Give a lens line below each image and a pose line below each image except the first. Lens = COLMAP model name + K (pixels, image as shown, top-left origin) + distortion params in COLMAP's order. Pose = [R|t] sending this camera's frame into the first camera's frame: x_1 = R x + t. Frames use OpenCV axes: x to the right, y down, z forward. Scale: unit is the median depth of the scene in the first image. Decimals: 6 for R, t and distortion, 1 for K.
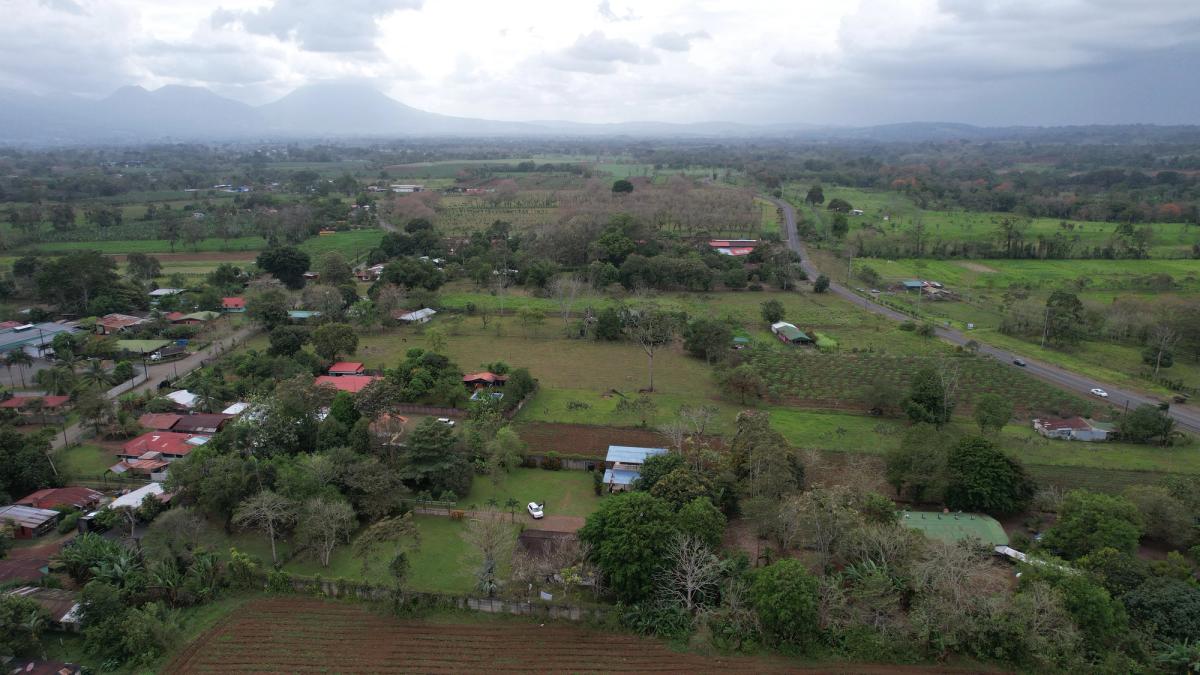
lens RADIAL K [[769.6, 0, 602.2], [0, 769.6, 348.5], [0, 0, 1]] dist [-0.074297, 0.071415]
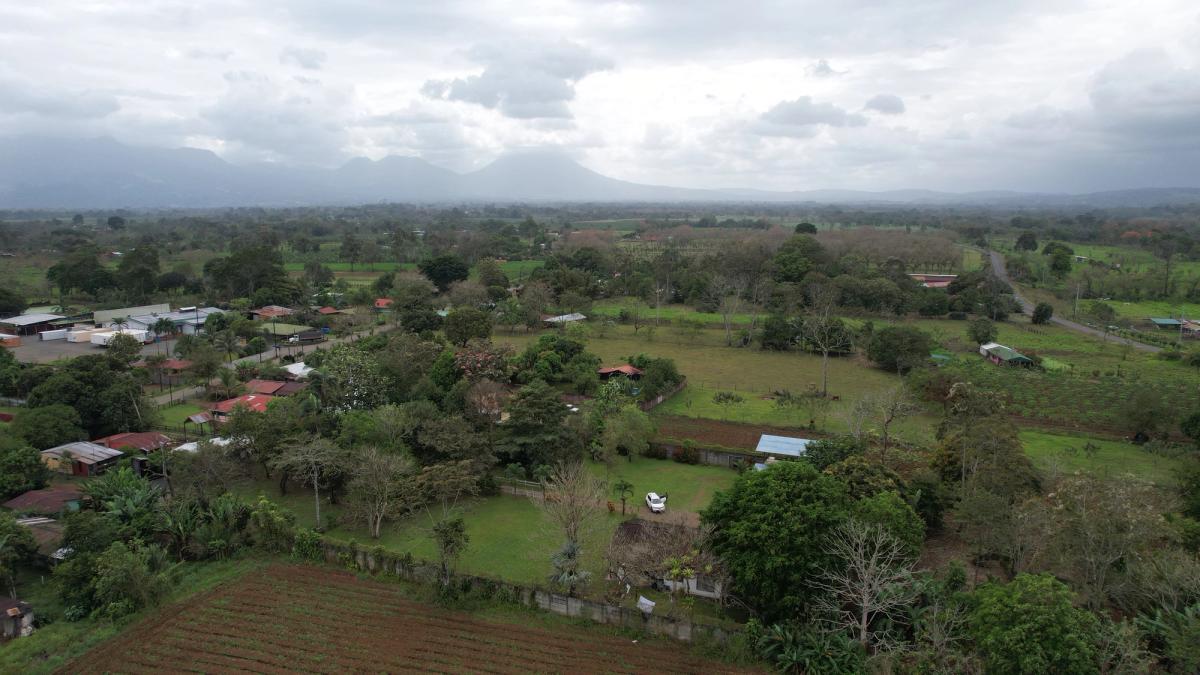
lens RADIAL K [[769.6, 0, 602.2], [0, 769.6, 348.5], [0, 0, 1]] dist [-0.074297, 0.071415]
pose [[0.972484, 0.045384, -0.228507, 0.018018], [-0.064620, 0.994903, -0.077415, 0.079932], [0.223829, 0.090051, 0.970459, 0.158904]]
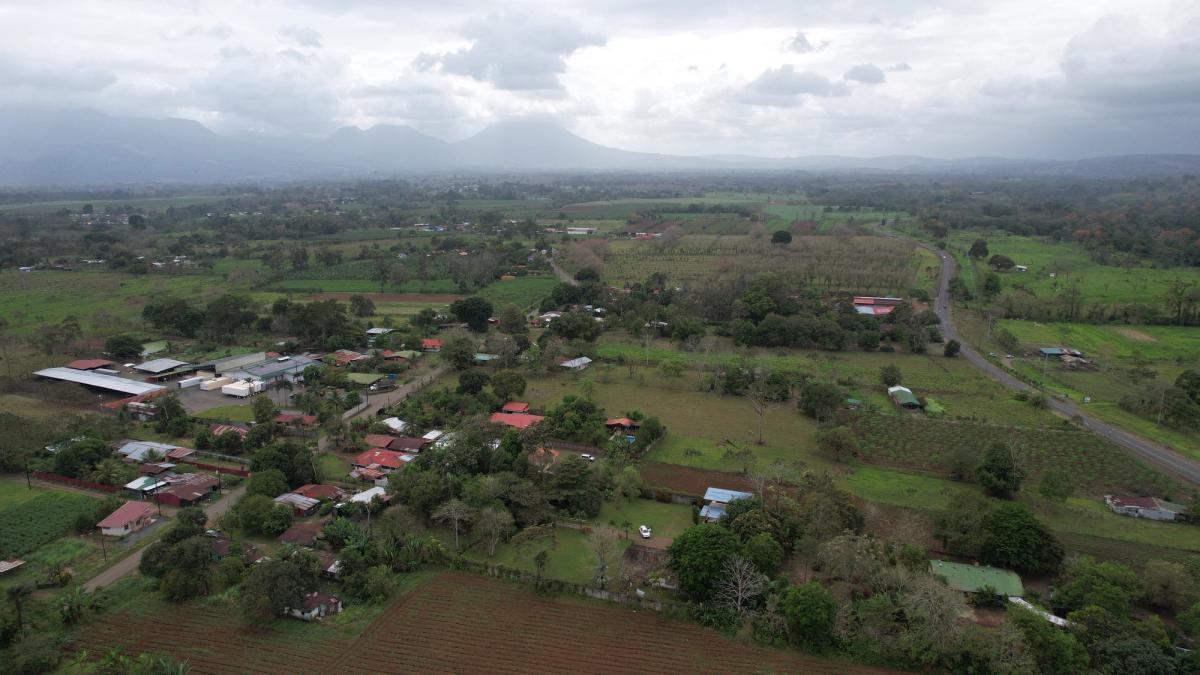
lens RADIAL K [[769.6, 0, 602.2], [0, 769.6, 348.5], [0, 0, 1]] dist [-0.074297, 0.071415]
pose [[0.975130, 0.046359, -0.216733, 0.073619], [-0.055156, 0.997874, -0.034715, -0.035257], [0.214663, 0.045805, 0.975613, -0.207542]]
